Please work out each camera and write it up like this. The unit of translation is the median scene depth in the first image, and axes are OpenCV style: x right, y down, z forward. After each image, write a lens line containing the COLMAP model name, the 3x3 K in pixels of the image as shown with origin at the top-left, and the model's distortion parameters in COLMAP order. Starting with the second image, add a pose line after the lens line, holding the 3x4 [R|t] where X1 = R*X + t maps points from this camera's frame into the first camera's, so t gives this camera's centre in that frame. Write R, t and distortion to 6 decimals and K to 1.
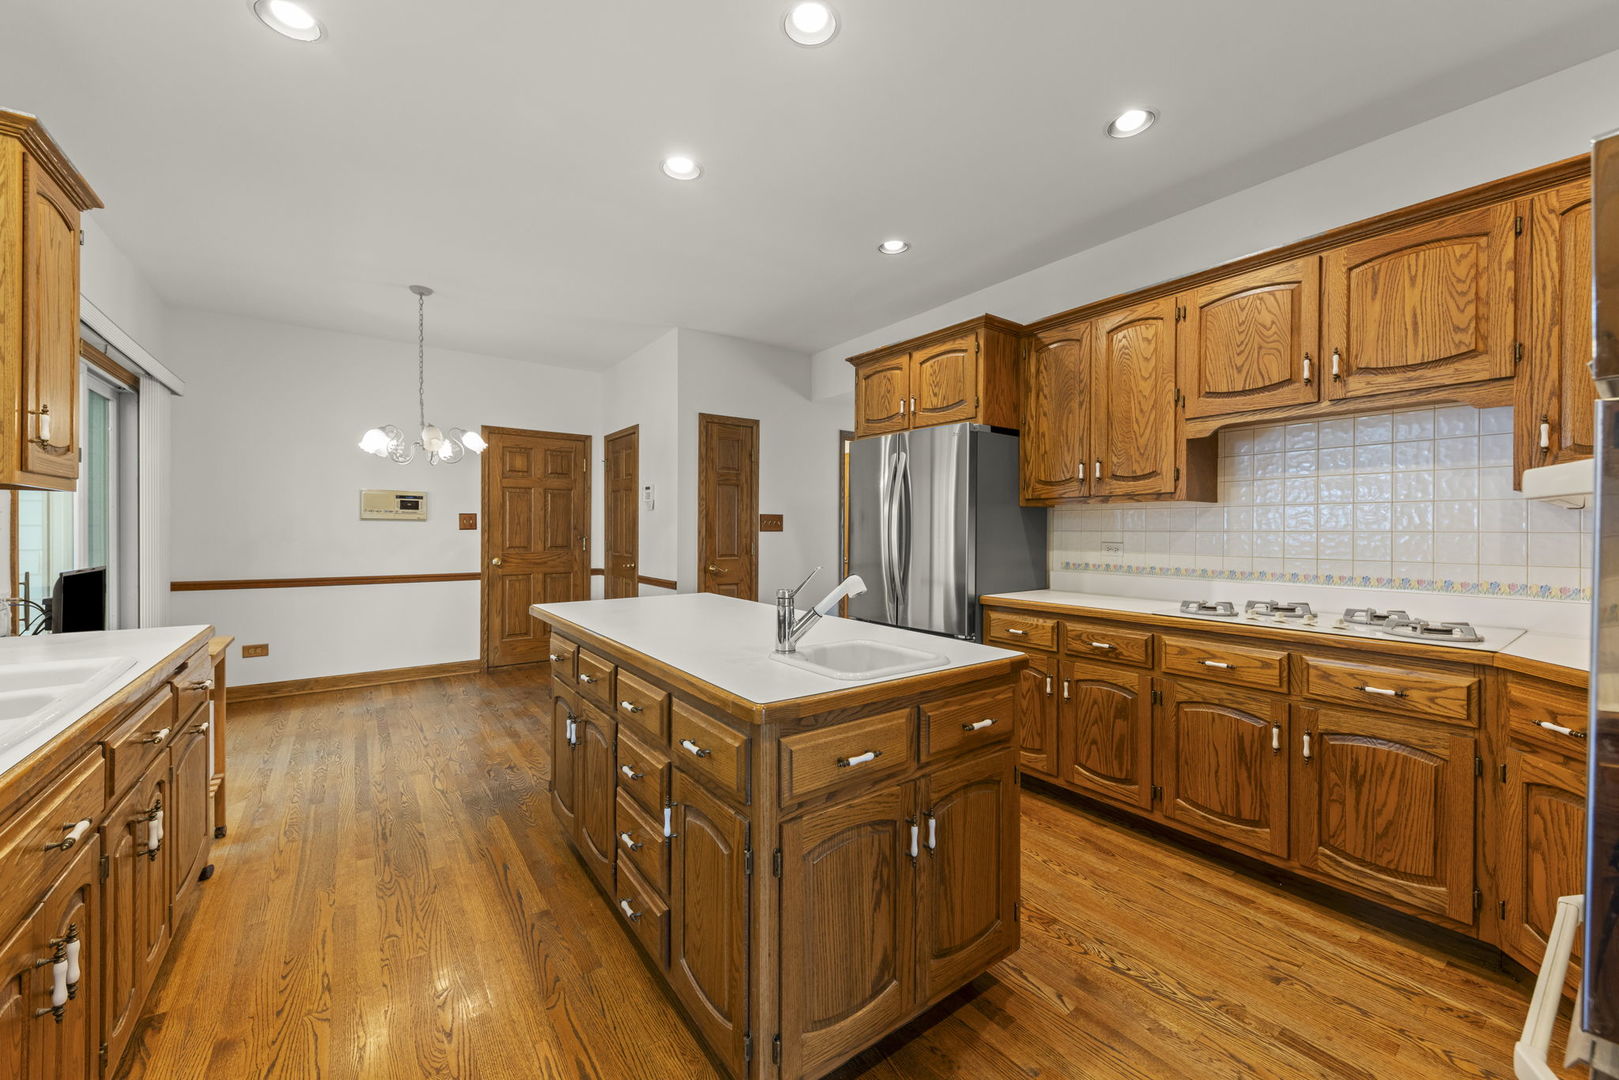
lens RADIAL K [[619.6, 0, 815.8], [0, 619.6, 530.3], [0, 0, 1]] dist [-0.004024, -0.000380]
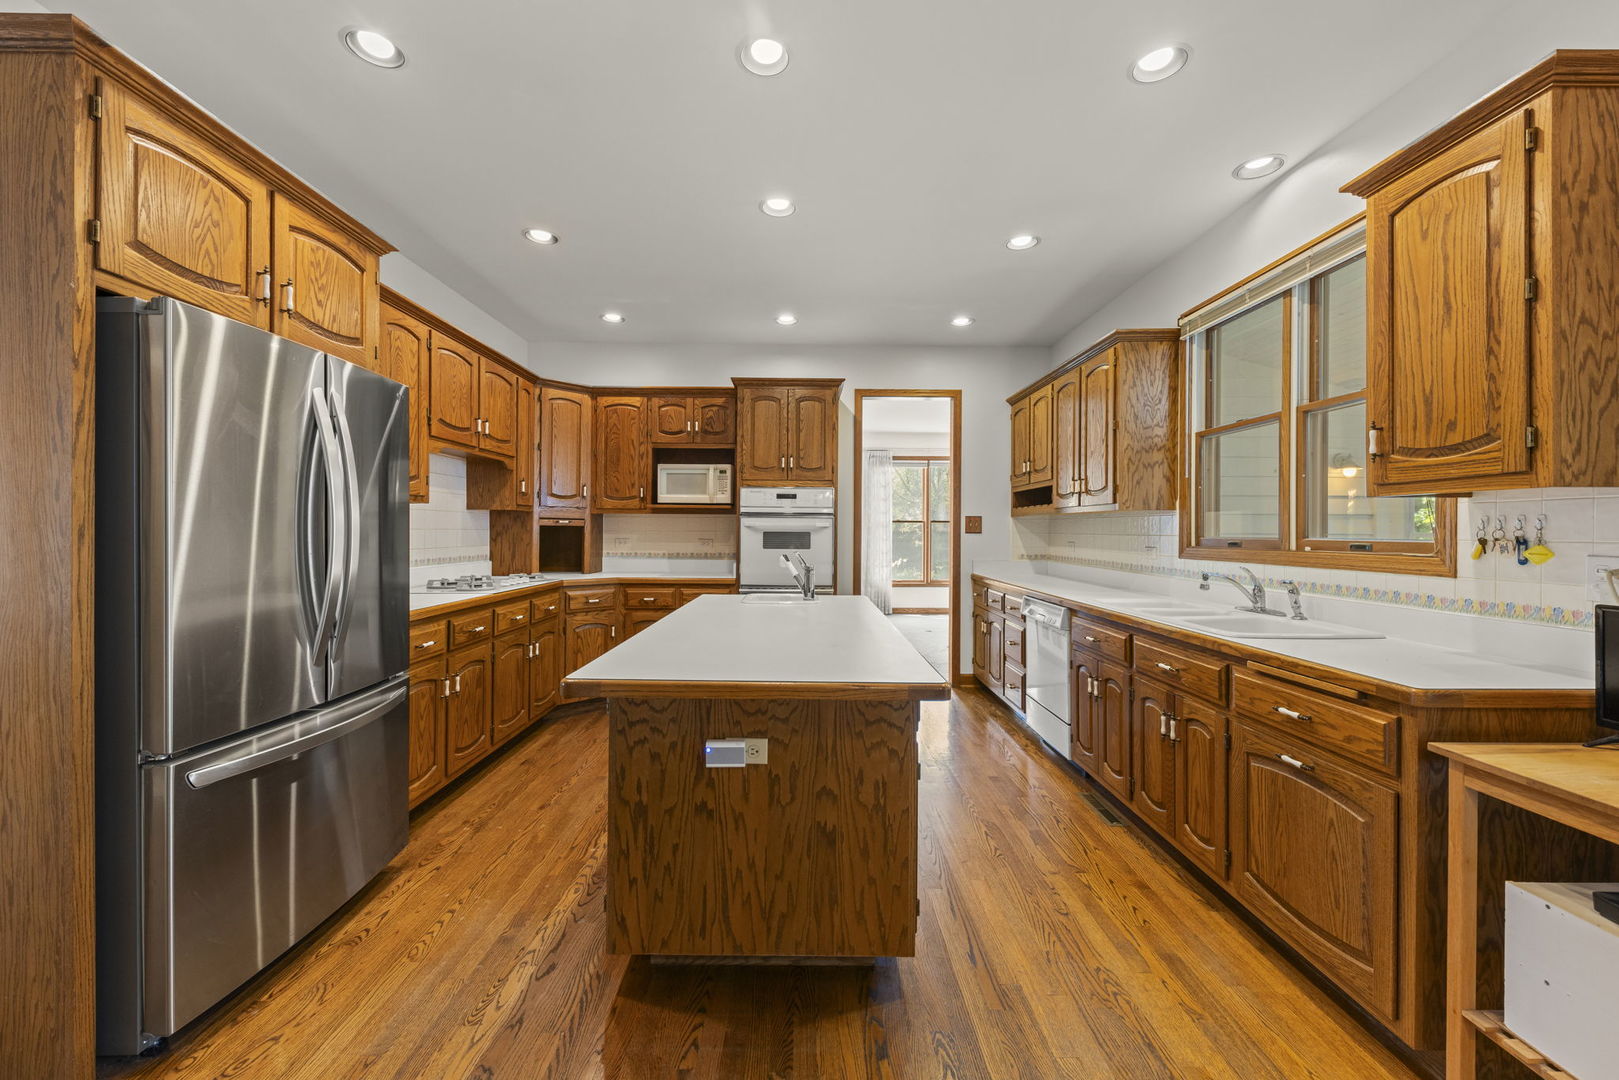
lens RADIAL K [[619.6, 0, 807.1], [0, 619.6, 537.5], [0, 0, 1]] dist [-0.004024, -0.000380]
pose [[-0.812077, -0.008236, 0.583492, -0.337909], [-0.004774, 0.999961, 0.007471, 0.000484], [-0.583531, 0.003282, -0.812085, 0.754961]]
